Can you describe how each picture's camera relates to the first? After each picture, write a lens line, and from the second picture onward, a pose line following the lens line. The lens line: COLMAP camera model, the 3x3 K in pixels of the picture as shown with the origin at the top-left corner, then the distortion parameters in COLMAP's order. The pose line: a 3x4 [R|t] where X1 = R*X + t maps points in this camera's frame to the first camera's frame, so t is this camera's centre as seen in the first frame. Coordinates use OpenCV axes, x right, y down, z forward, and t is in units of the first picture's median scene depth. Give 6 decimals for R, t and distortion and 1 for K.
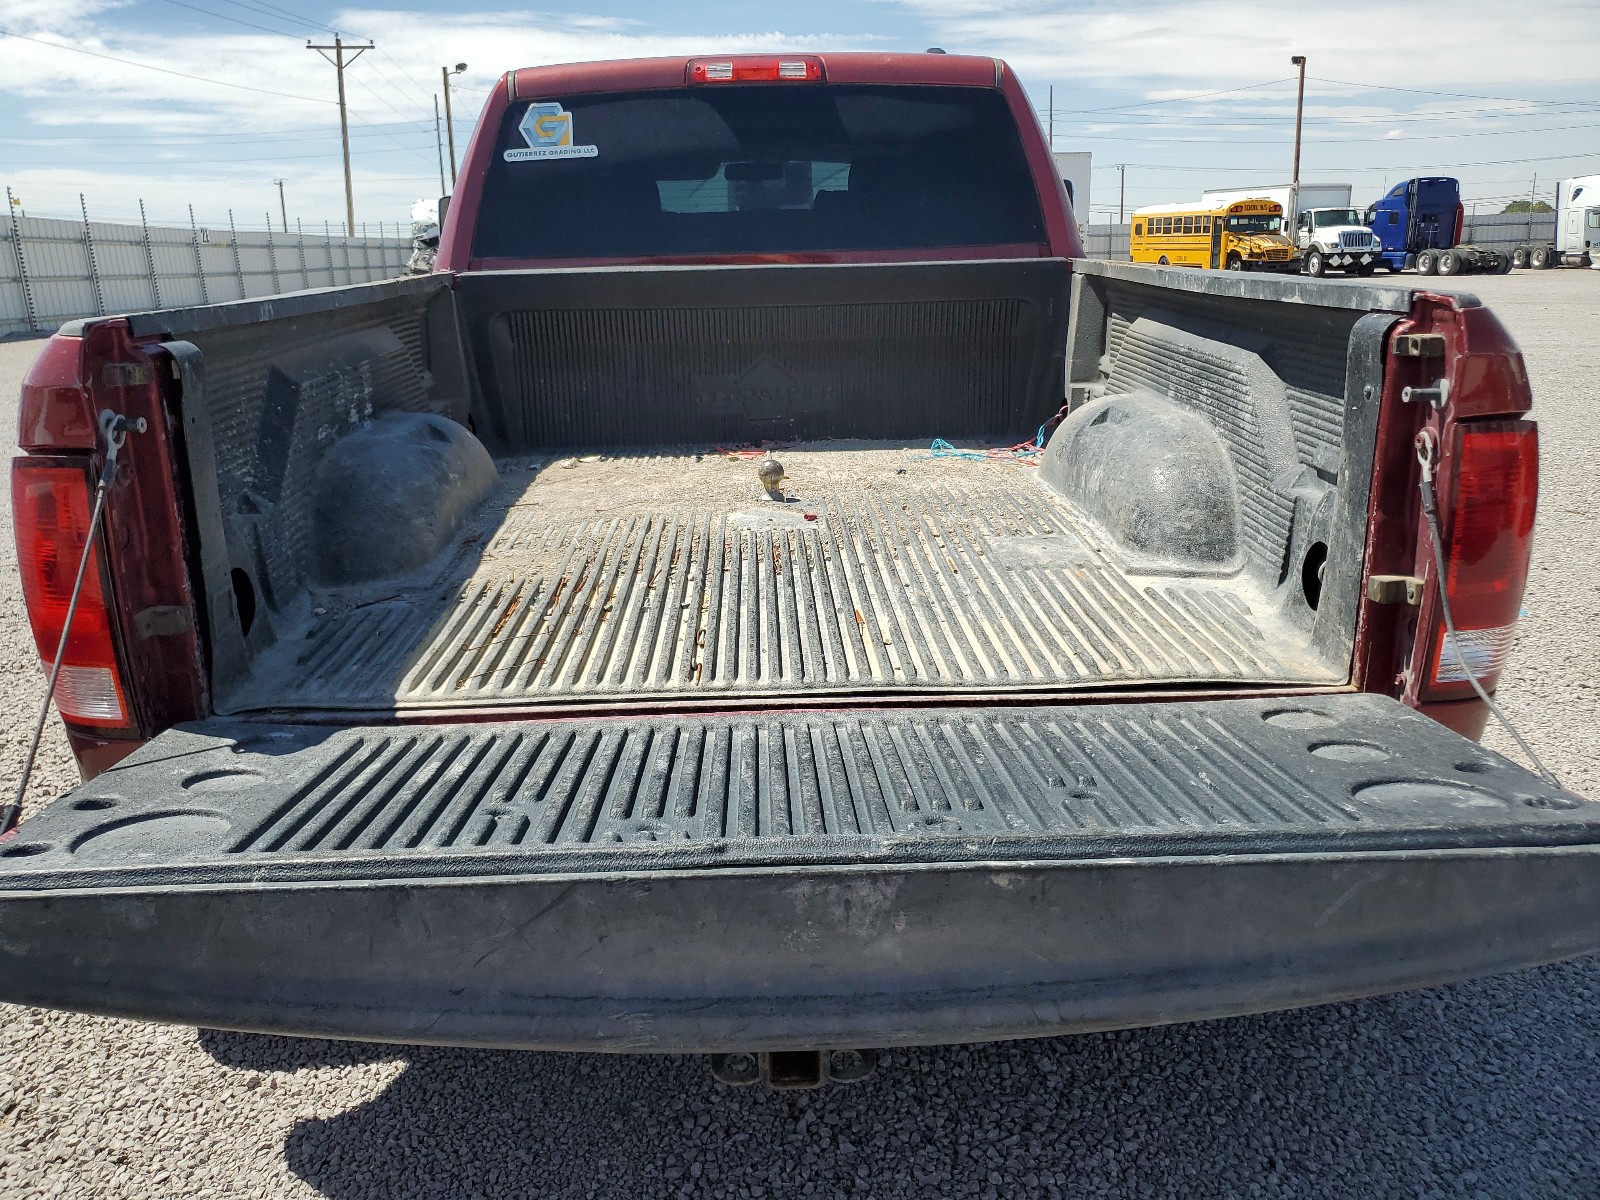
lens RADIAL K [[1206.7, 0, 800.7], [0, 1206.7, 581.6], [0, 0, 1]] dist [0.005032, 0.004070]
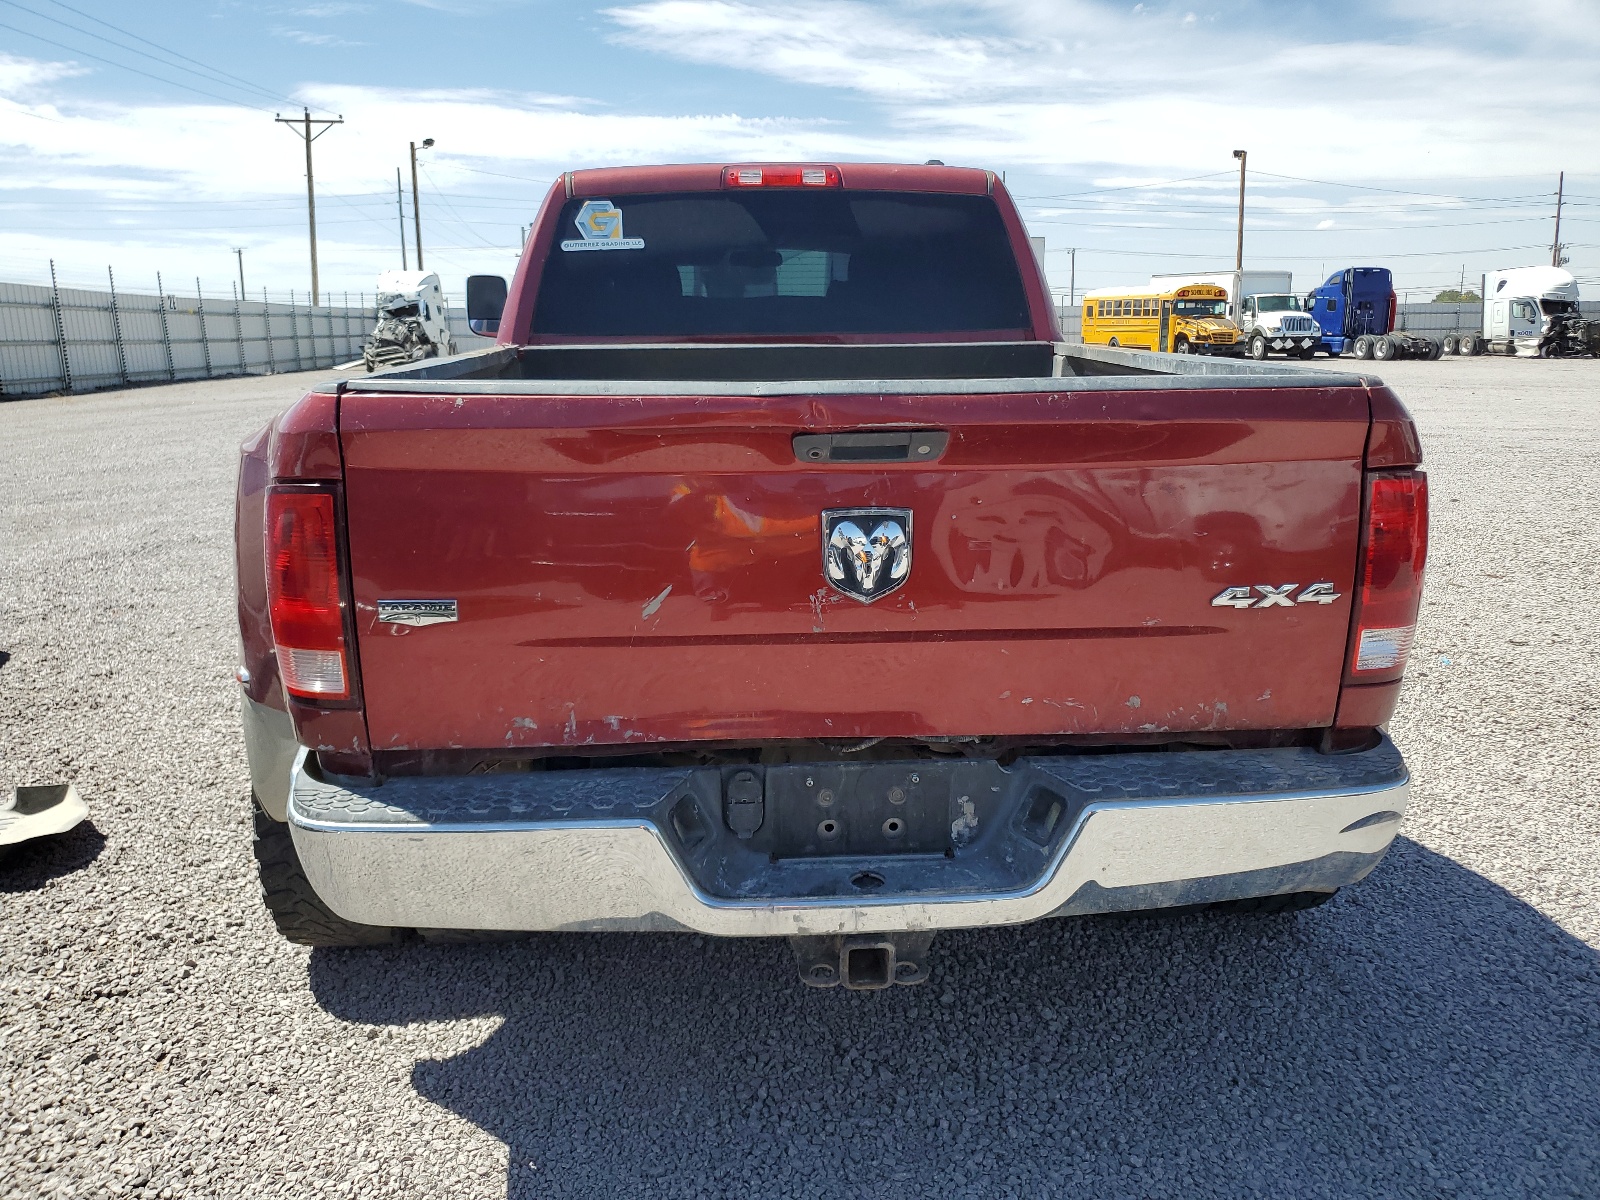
lens RADIAL K [[1216.3, 0, 800.0], [0, 1216.3, 600.0], [0, 0, 1]] dist [-0.005333, 0.003874]
pose [[0.999205, 0.007161, 0.039219, -0.087090], [-0.005366, 0.998942, -0.045681, 0.046541], [-0.039505, 0.045434, 0.998186, -0.196573]]
